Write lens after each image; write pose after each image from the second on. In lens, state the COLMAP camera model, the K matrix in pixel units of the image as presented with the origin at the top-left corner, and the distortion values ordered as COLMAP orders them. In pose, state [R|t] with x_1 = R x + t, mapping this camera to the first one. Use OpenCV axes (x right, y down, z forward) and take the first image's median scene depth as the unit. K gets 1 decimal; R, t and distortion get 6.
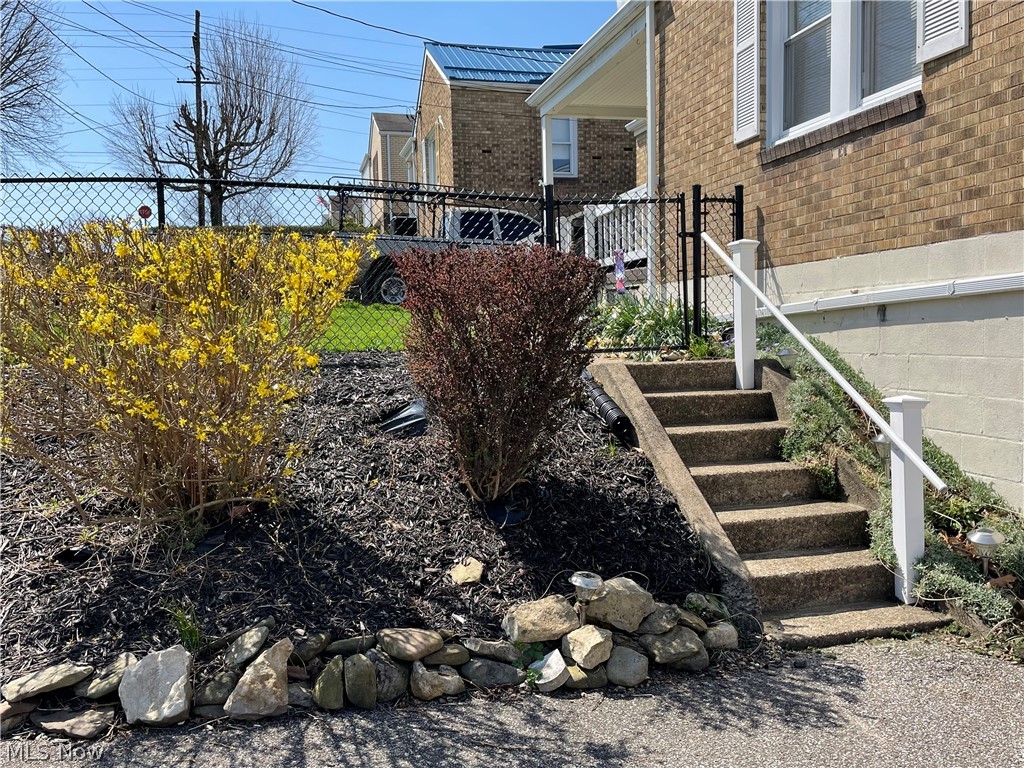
lens RADIAL K [[883.9, 0, 506.0], [0, 883.9, 388.0], [0, 0, 1]] dist [0.067727, -0.052914]
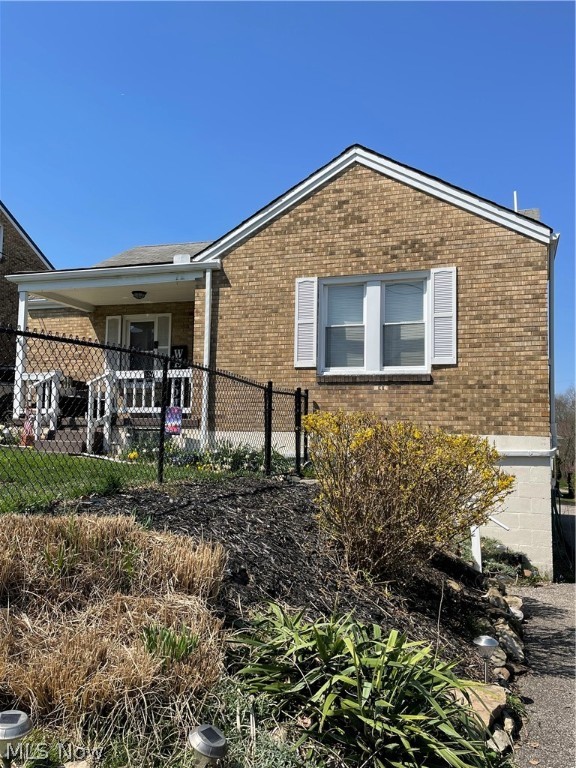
lens RADIAL K [[662.9, 0, 281.1], [0, 662.9, 385.8], [0, 0, 1]] dist [0.067727, -0.052914]
pose [[0.558257, 0.103392, 0.823201, -1.322218], [0.018648, 0.990390, -0.137037, -0.047145], [-0.829459, 0.091853, 0.550964, 0.314182]]
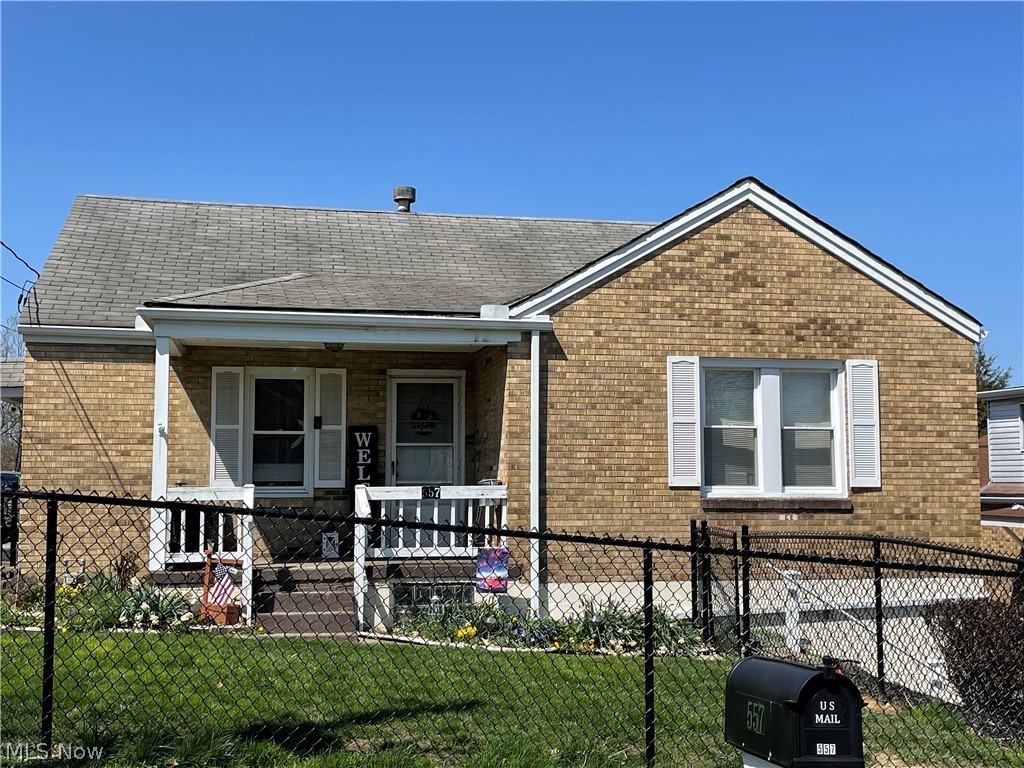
lens RADIAL K [[1263.7, 0, 513.6], [0, 1263.7, 381.9], [0, 0, 1]] dist [0.081171, 0.000000]
pose [[0.048546, 0.110802, 0.992656, -2.322063], [0.061069, 0.991639, -0.113675, -0.314146], [-0.996952, 0.066139, 0.041374, 1.589568]]
